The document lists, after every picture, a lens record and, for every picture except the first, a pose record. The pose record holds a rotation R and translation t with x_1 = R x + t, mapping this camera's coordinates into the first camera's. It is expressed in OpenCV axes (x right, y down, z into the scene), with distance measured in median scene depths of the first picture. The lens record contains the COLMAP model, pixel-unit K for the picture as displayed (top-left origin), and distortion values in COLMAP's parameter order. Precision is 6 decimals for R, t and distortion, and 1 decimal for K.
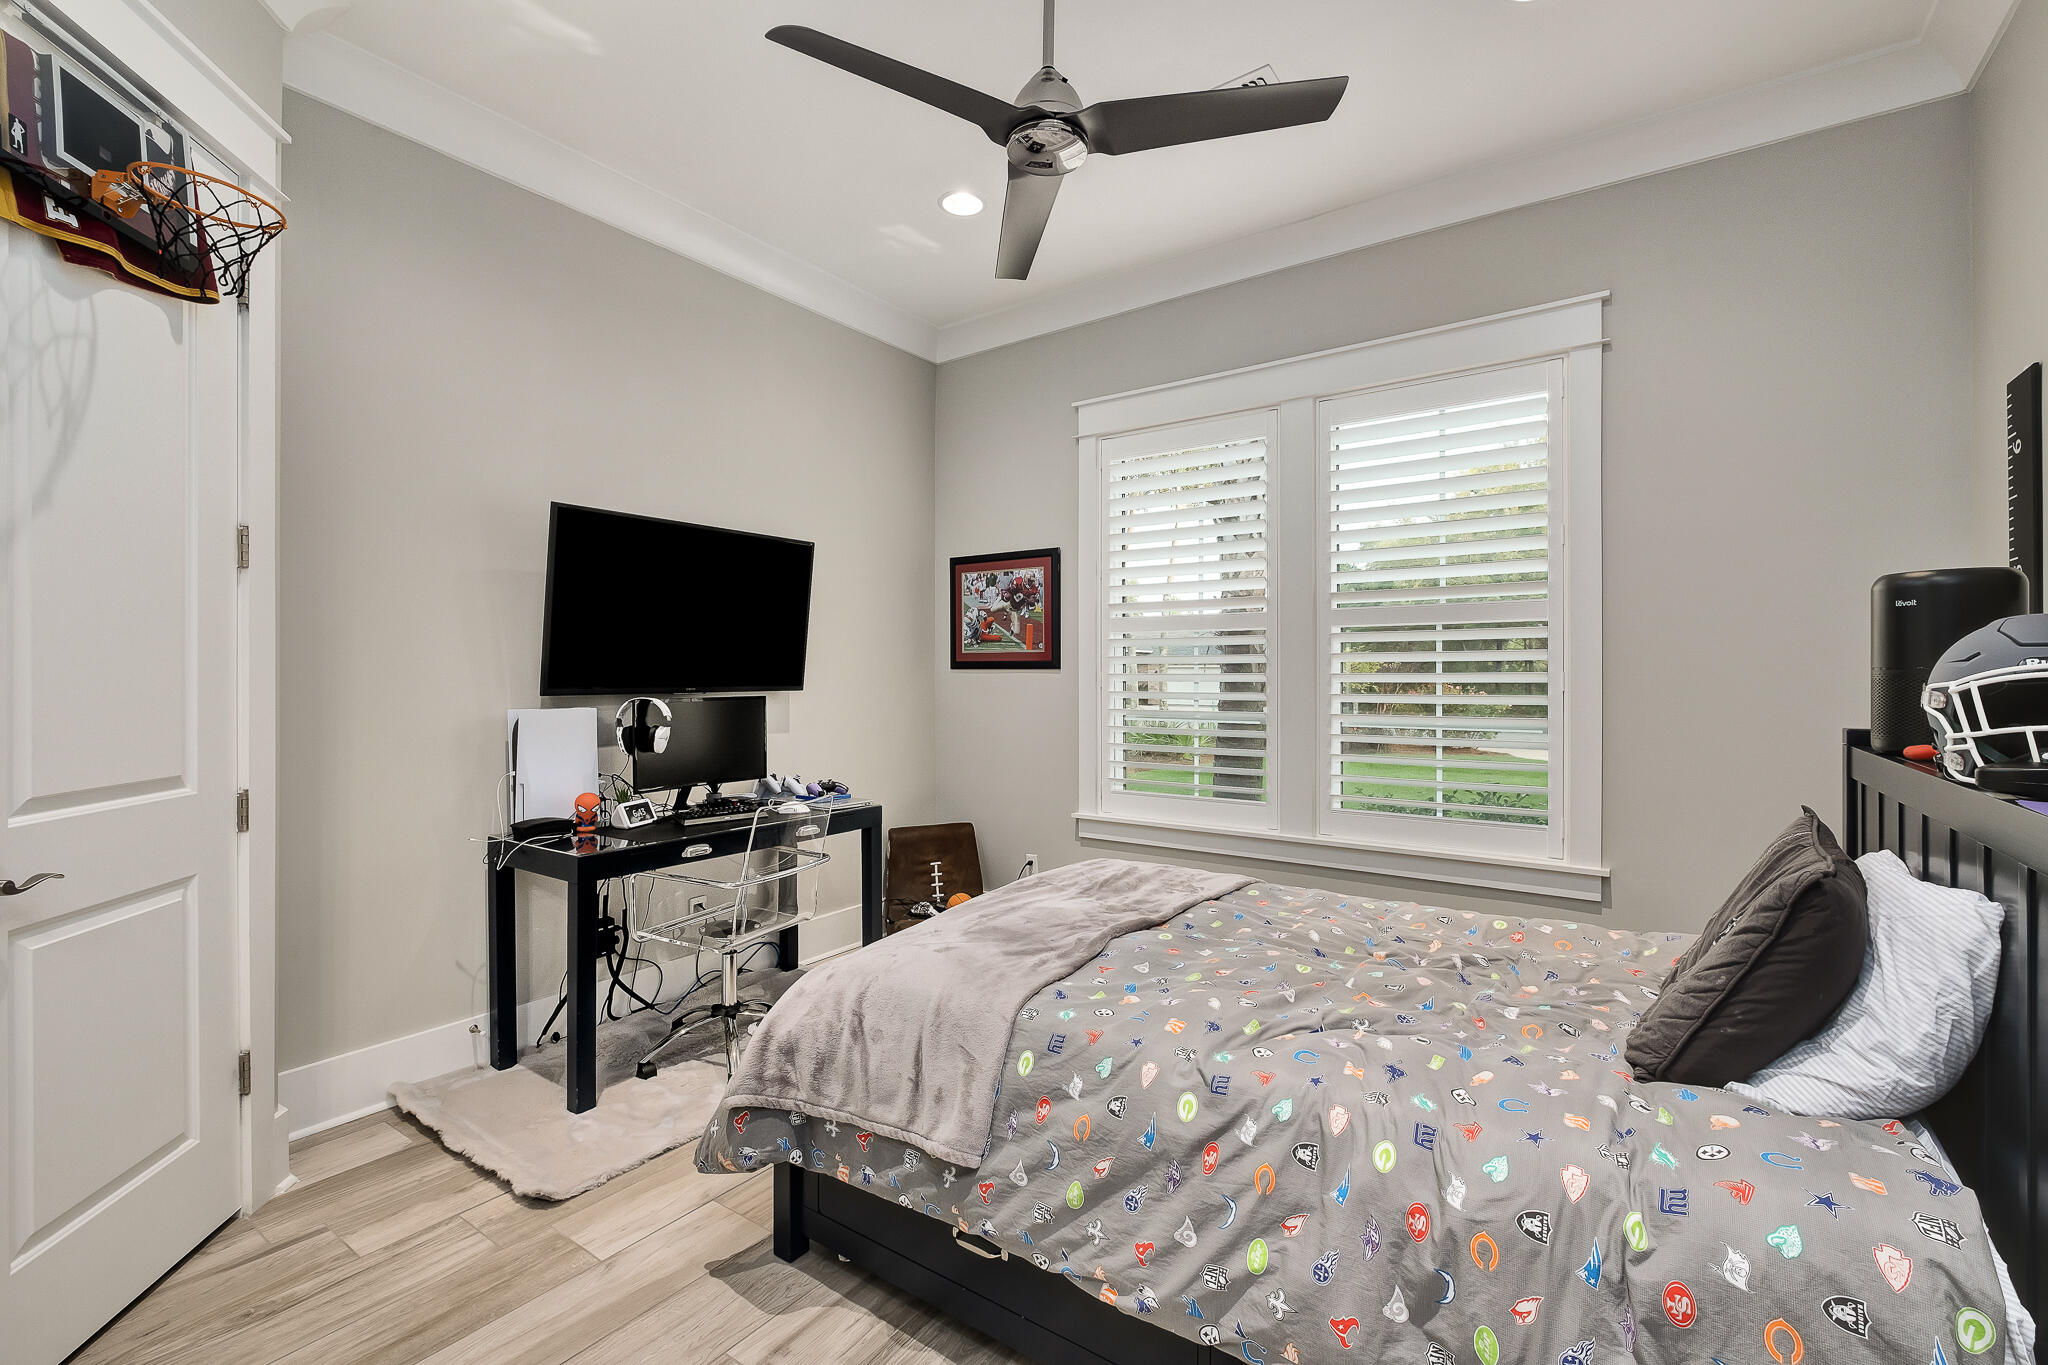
lens RADIAL K [[852.4, 0, 1093.5], [0, 852.4, 684.9], [0, 0, 1]] dist [0.000727, 0.000028]
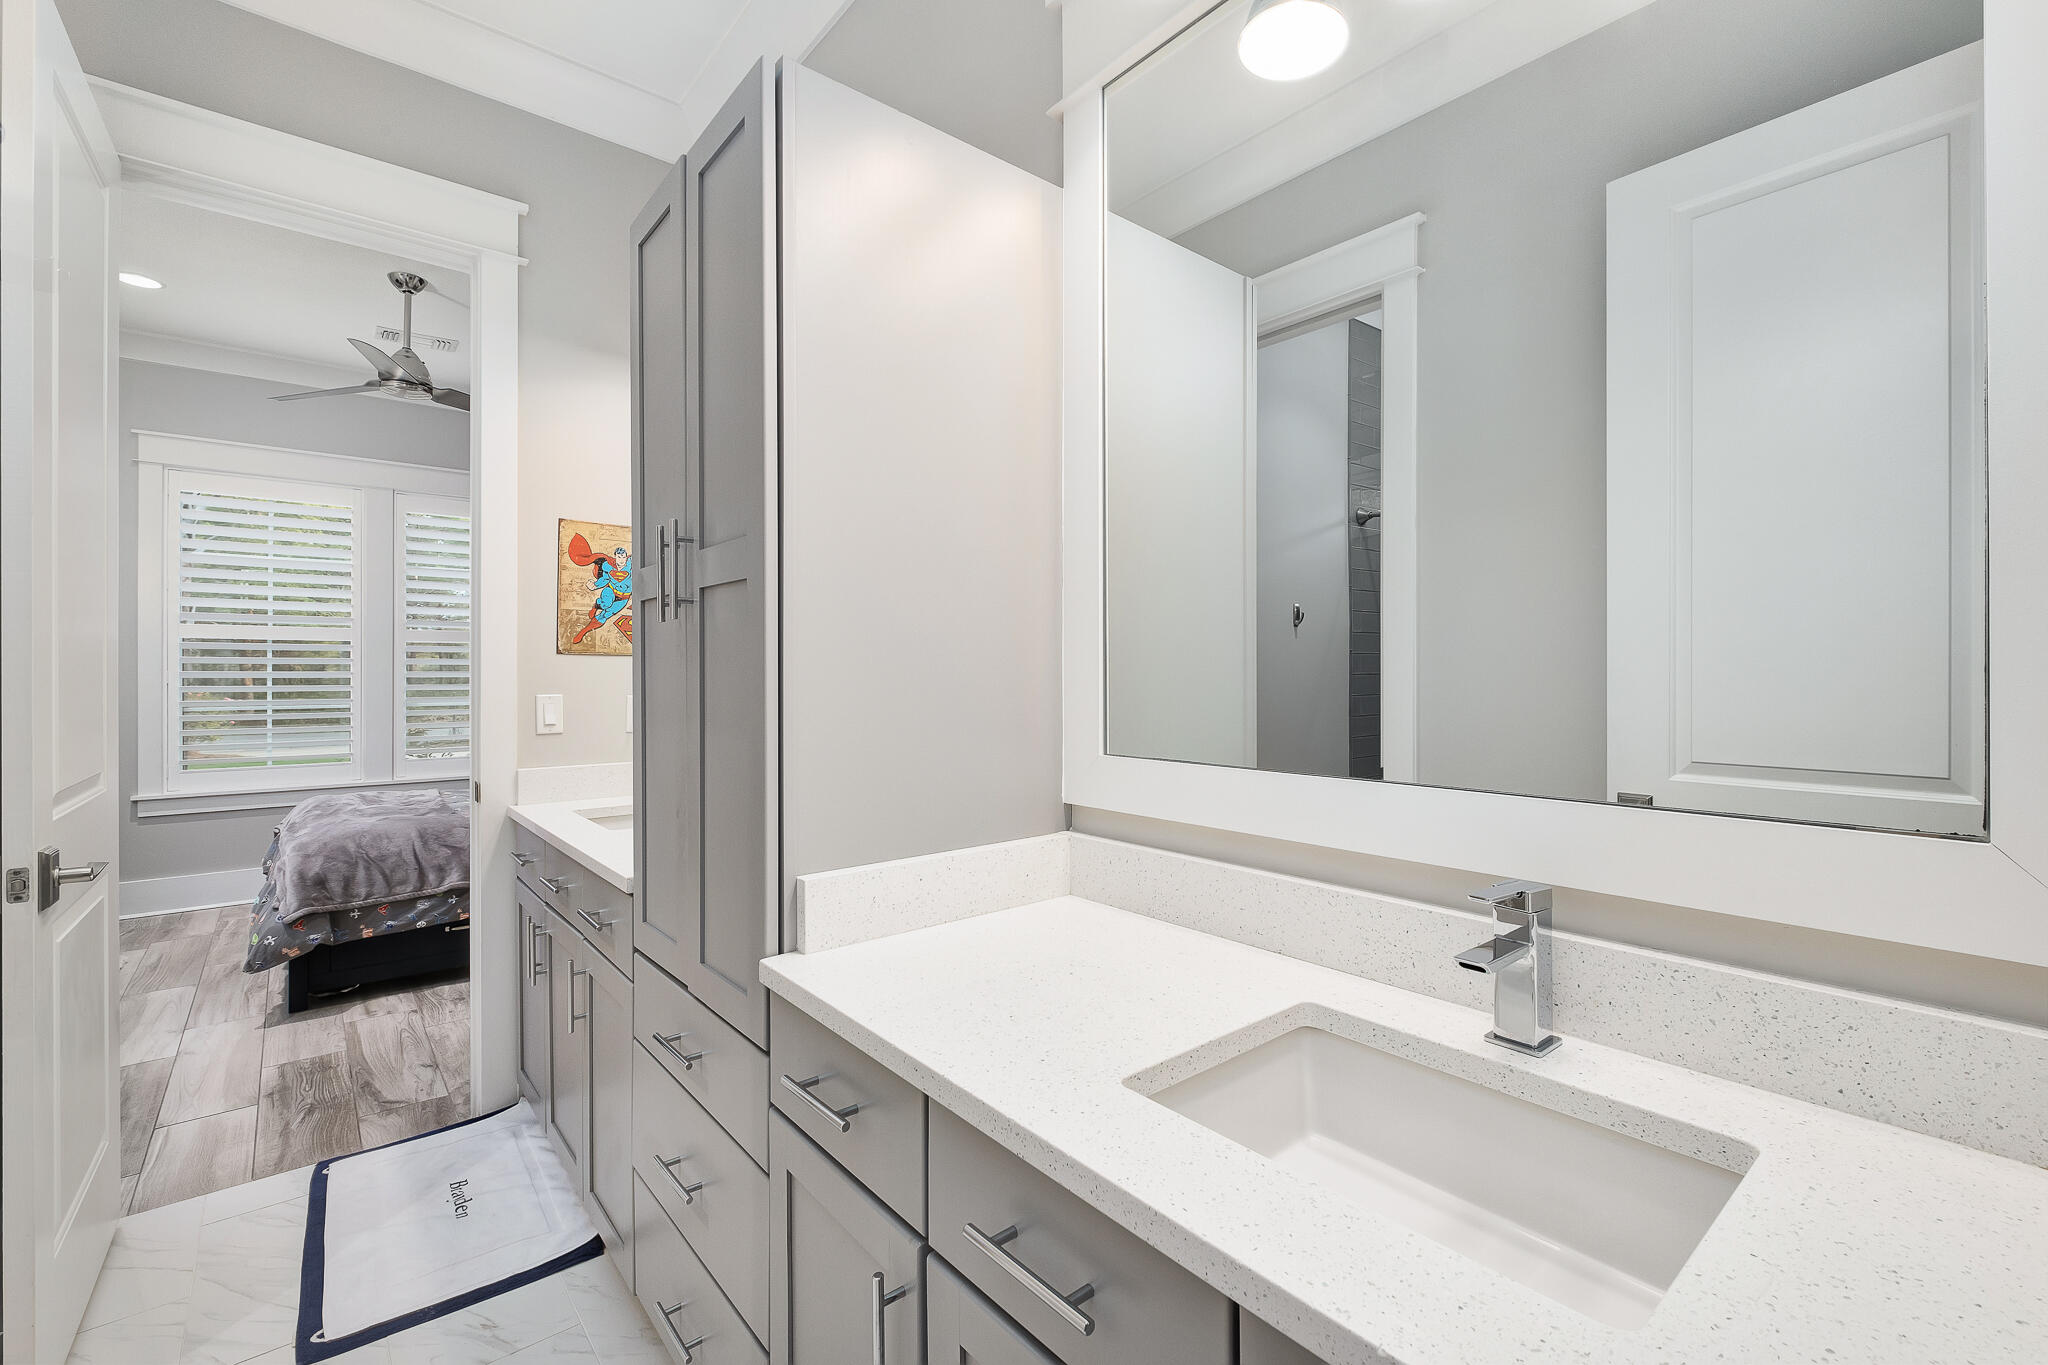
lens RADIAL K [[937.3, 0, 1028.9], [0, 937.3, 685.2], [0, 0, 1]] dist [0.002800, 0.000365]
pose [[0.266797, -0.006863, 0.963728, -1.901716], [0.011346, 0.999928, 0.003980, 0.030714], [-0.963686, 0.009873, 0.266855, -0.976498]]
